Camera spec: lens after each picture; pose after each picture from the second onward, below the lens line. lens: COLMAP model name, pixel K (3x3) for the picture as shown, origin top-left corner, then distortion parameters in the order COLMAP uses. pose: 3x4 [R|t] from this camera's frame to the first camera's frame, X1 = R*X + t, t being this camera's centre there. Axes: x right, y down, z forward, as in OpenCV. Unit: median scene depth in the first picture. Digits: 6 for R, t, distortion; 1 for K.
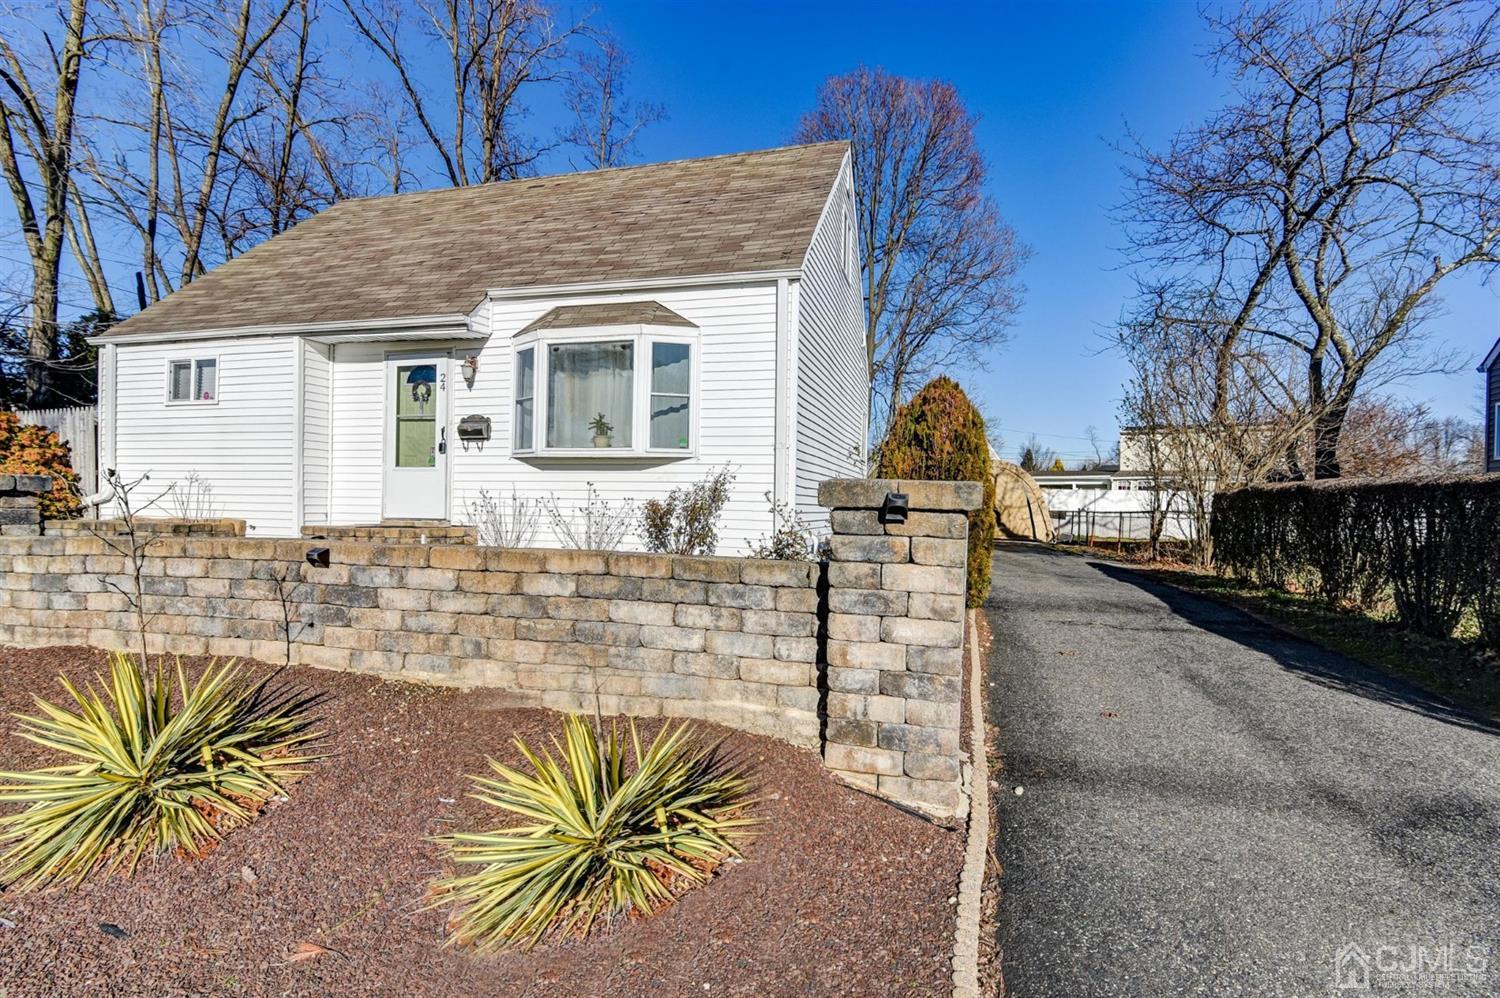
lens RADIAL K [[593.9, 0, 749.9], [0, 593.9, 404.2], [0, 0, 1]] dist [-0.008360, -0.000218]
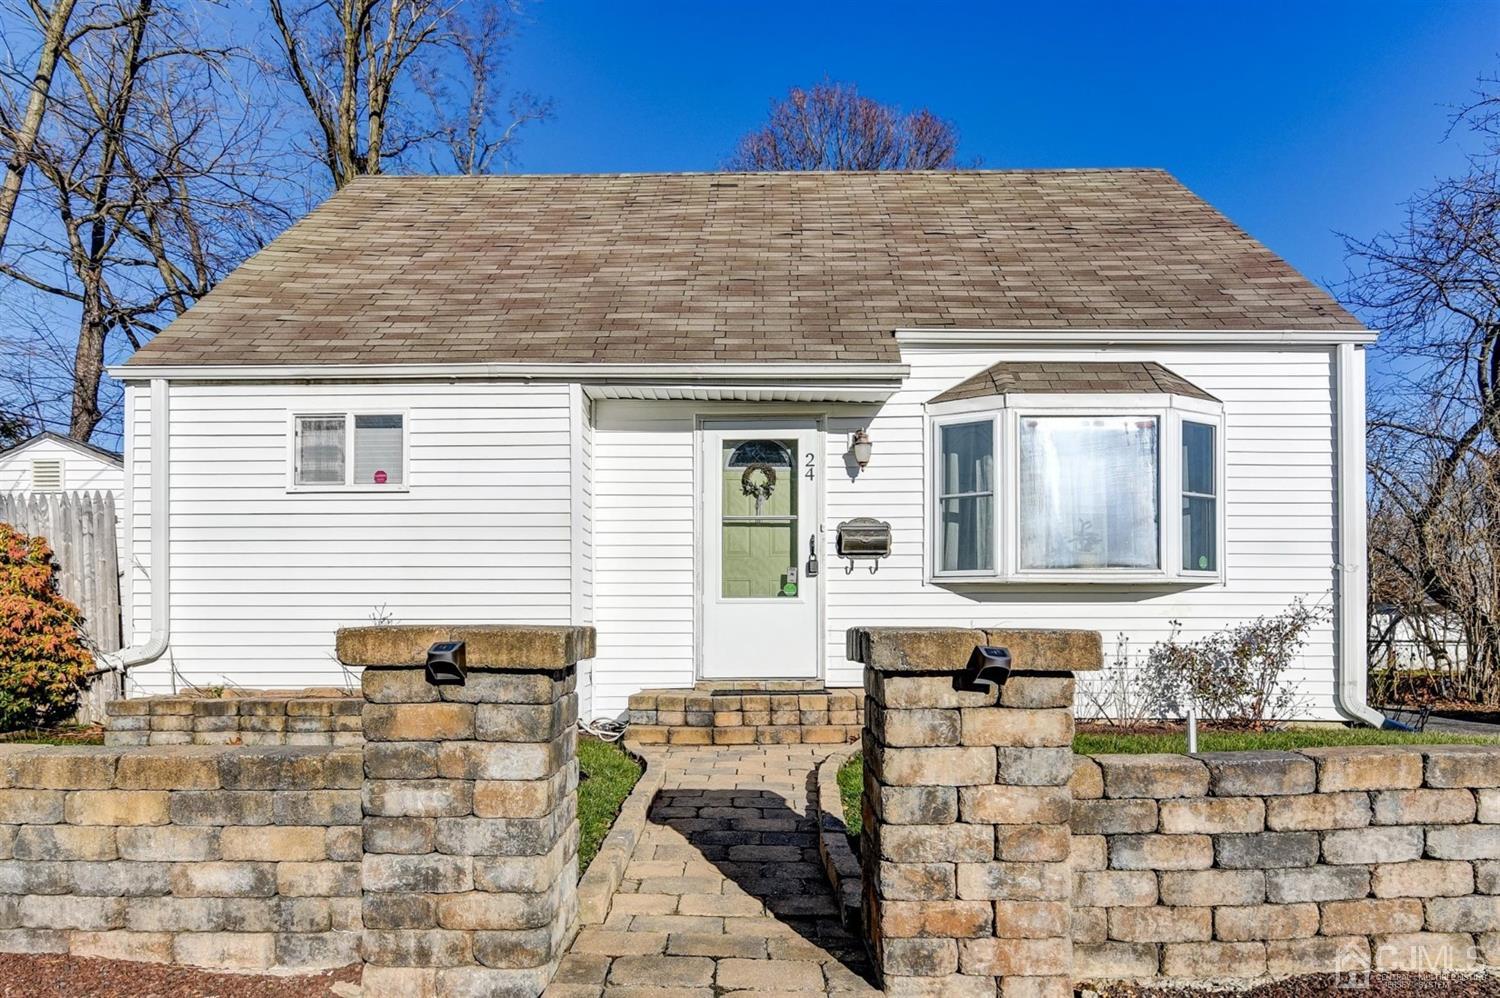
lens RADIAL K [[763.9, 0, 768.5], [0, 763.9, 494.4], [0, 0, 1]] dist [-0.004812, -0.000585]
pose [[0.978750, 0.023775, 0.203674, -0.771752], [-0.020545, 0.999628, -0.017957, 0.009889], [-0.204025, 0.013390, 0.978874, 0.197647]]
